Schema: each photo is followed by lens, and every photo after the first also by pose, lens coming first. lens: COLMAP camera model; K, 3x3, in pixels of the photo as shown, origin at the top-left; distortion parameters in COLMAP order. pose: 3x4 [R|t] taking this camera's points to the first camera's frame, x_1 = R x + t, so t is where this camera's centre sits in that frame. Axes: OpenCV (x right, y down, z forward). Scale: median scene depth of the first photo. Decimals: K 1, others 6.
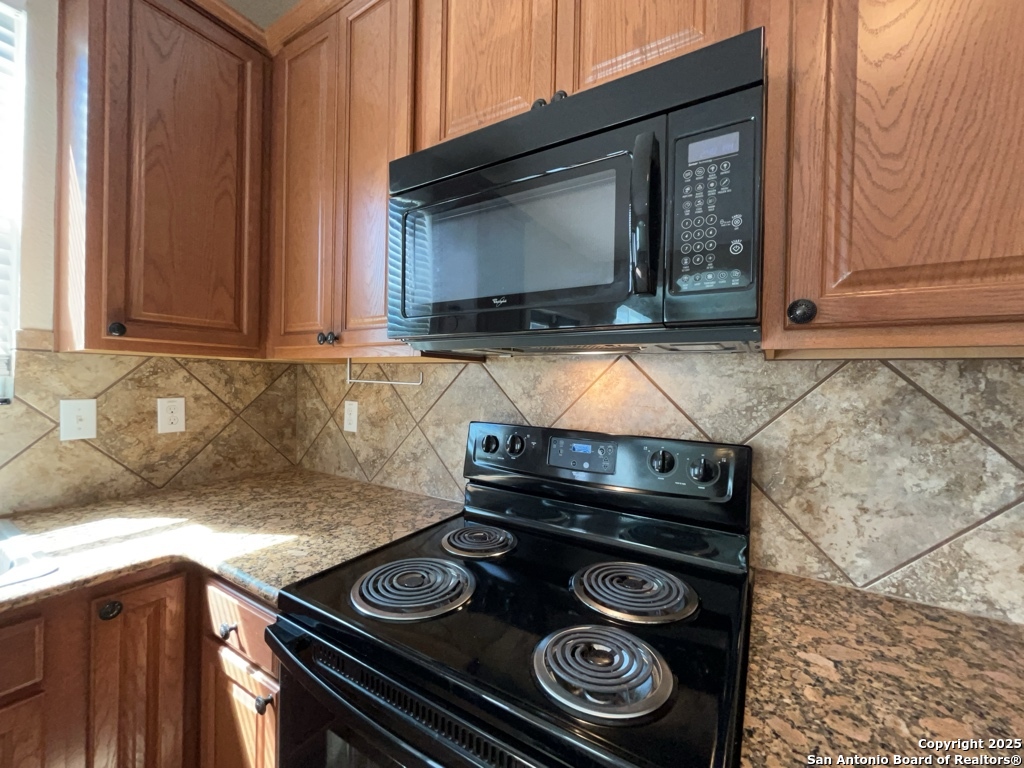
lens RADIAL K [[414.5, 0, 514.8], [0, 414.5, 384.1], [0, 0, 1]] dist [-0.000612, -0.000952]
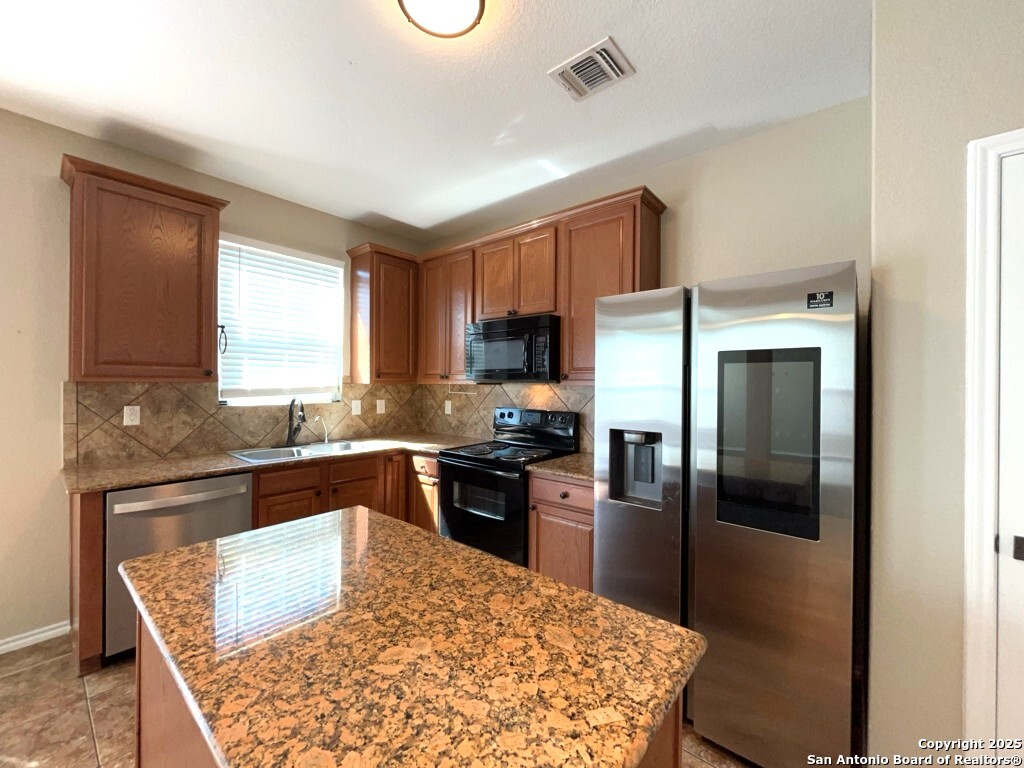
lens RADIAL K [[414.5, 0, 514.8], [0, 414.5, 384.1], [0, 0, 1]] dist [-0.000612, -0.000952]
pose [[0.989528, -0.012977, -0.143758, 0.377900], [0.011869, 0.999893, -0.008562, -0.033264], [0.143853, 0.006766, 0.989576, -1.529944]]
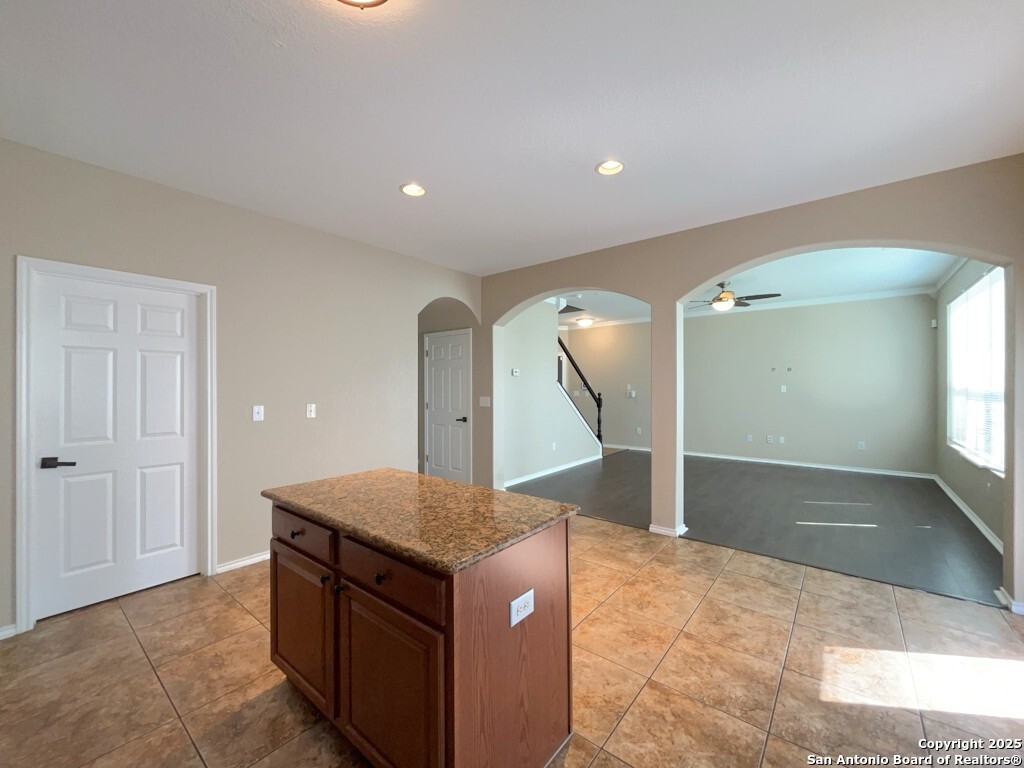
lens RADIAL K [[414.5, 0, 514.8], [0, 414.5, 384.1], [0, 0, 1]] dist [-0.000612, -0.000952]
pose [[-0.992103, -0.016487, 0.124337, -0.480383], [-0.015688, 0.999850, 0.007402, -0.063014], [-0.124441, 0.005393, -0.992212, 0.421008]]
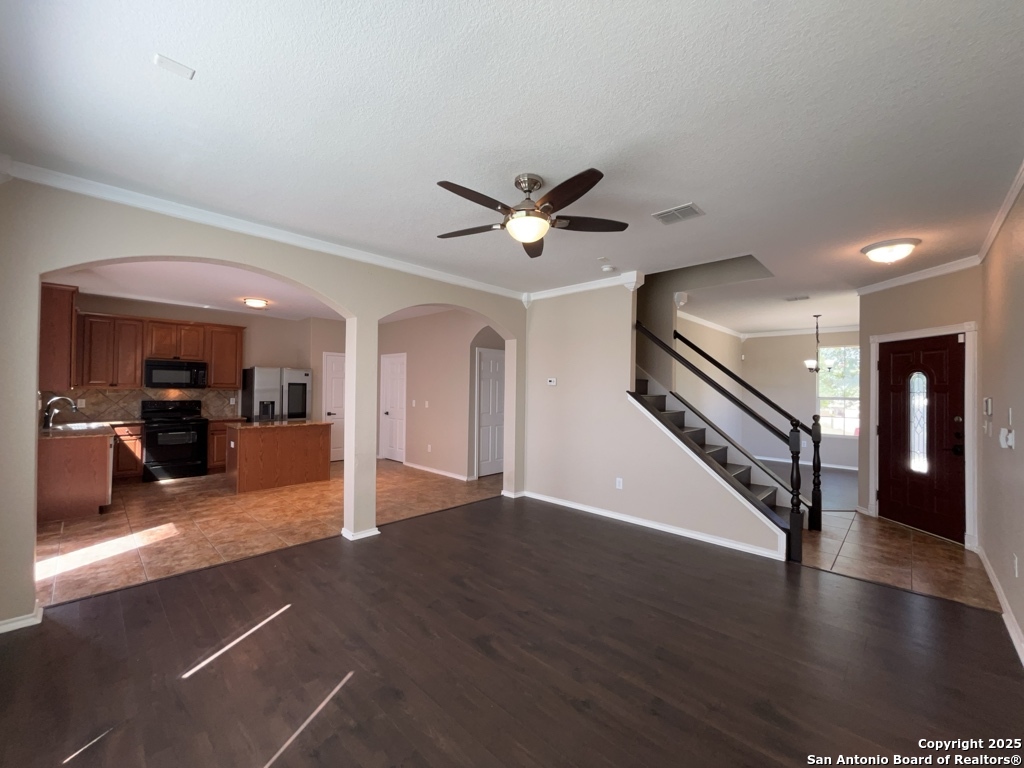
lens RADIAL K [[414.5, 0, 514.8], [0, 414.5, 384.1], [0, 0, 1]] dist [-0.000612, -0.000952]
pose [[0.210616, -0.007578, 0.977540, -3.960363], [-0.002569, 0.999962, 0.008305, -0.164509], [-0.977566, -0.004260, 0.210588, -4.384956]]
